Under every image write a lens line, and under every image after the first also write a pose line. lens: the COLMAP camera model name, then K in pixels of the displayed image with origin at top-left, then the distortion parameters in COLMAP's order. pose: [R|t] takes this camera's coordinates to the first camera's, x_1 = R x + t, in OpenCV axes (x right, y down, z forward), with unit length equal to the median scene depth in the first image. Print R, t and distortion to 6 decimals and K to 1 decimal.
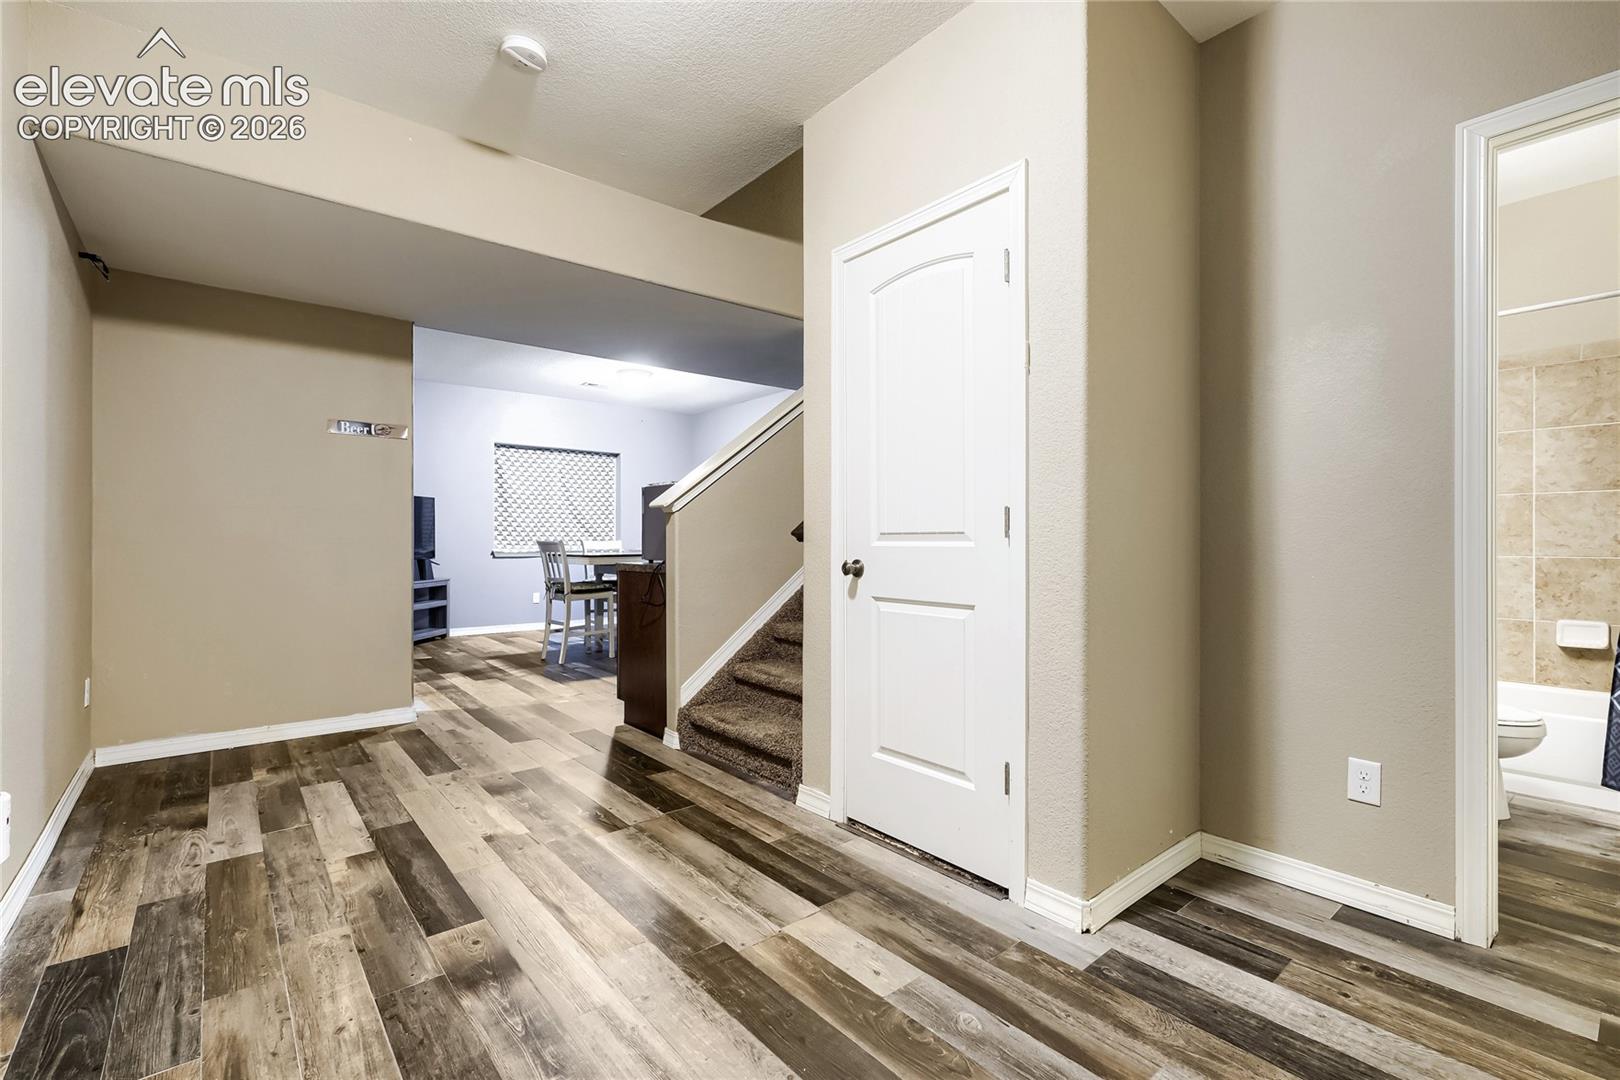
lens RADIAL K [[717.9, 0, 810.0], [0, 717.9, 540.0], [0, 0, 1]] dist [0.000889, 0.000443]
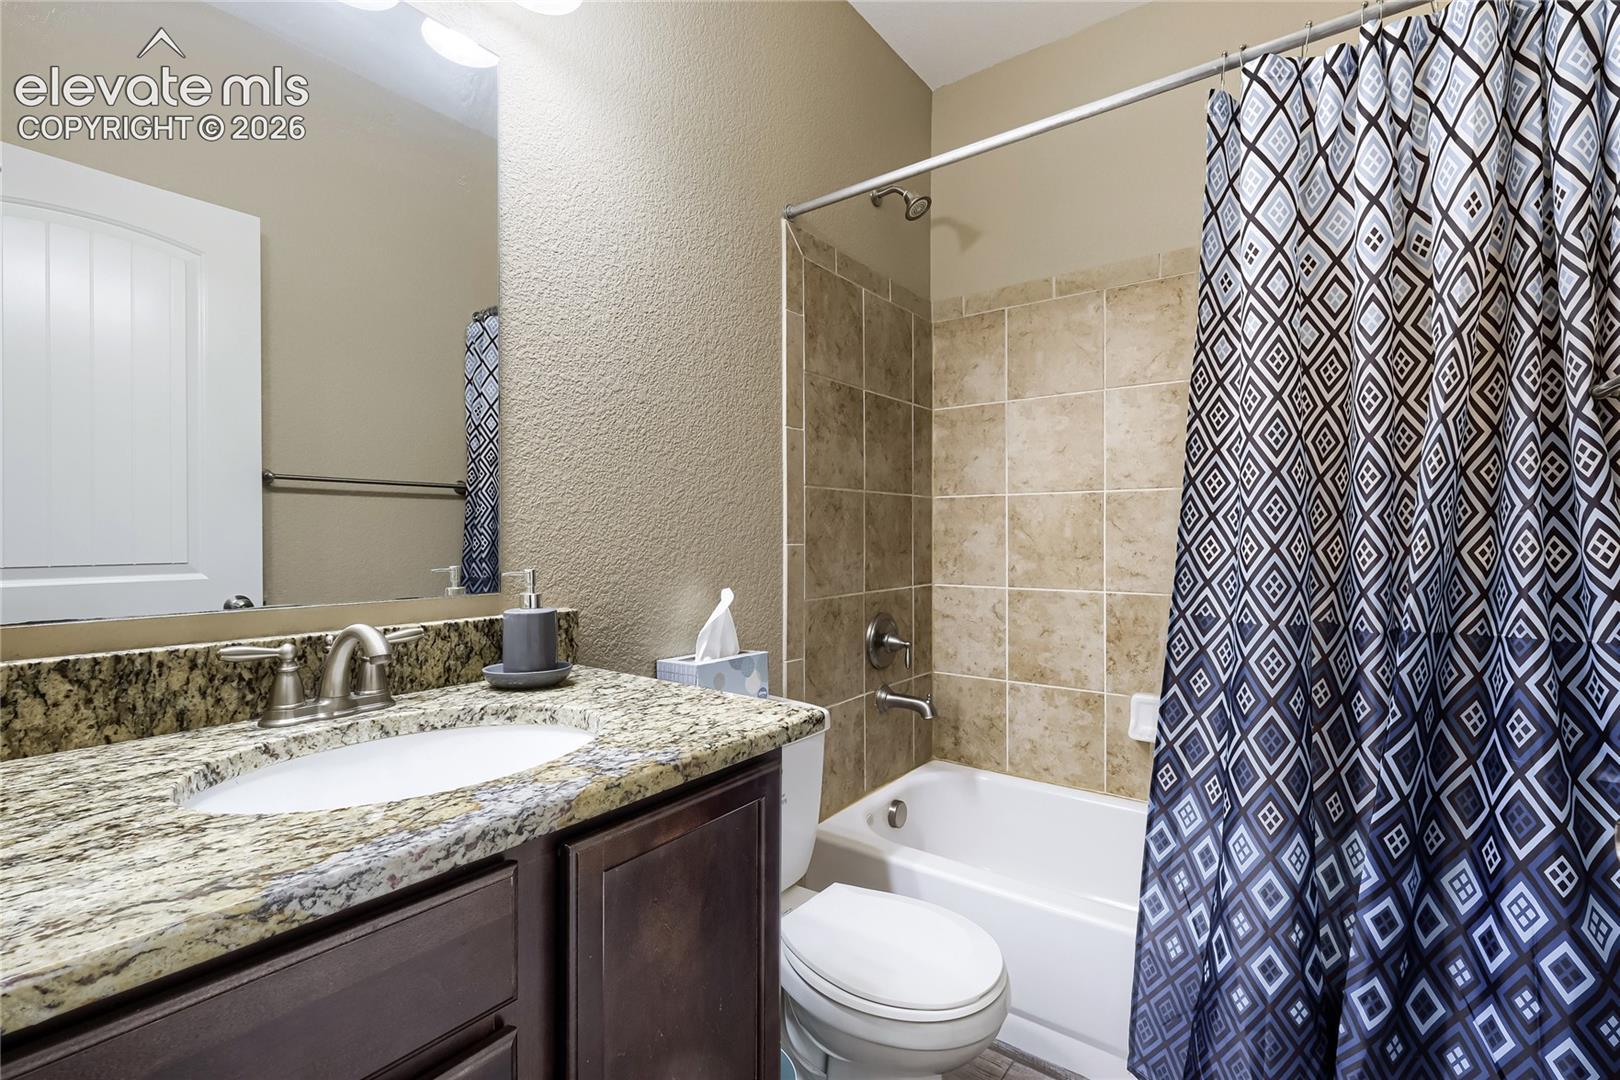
lens RADIAL K [[717.9, 0, 810.0], [0, 717.9, 540.0], [0, 0, 1]] dist [0.000889, 0.000443]
pose [[0.973097, -0.002574, 0.230381, 0.619789], [0.001796, 0.999992, 0.003587, -0.025354], [-0.230388, -0.003076, 0.973094, 0.454057]]
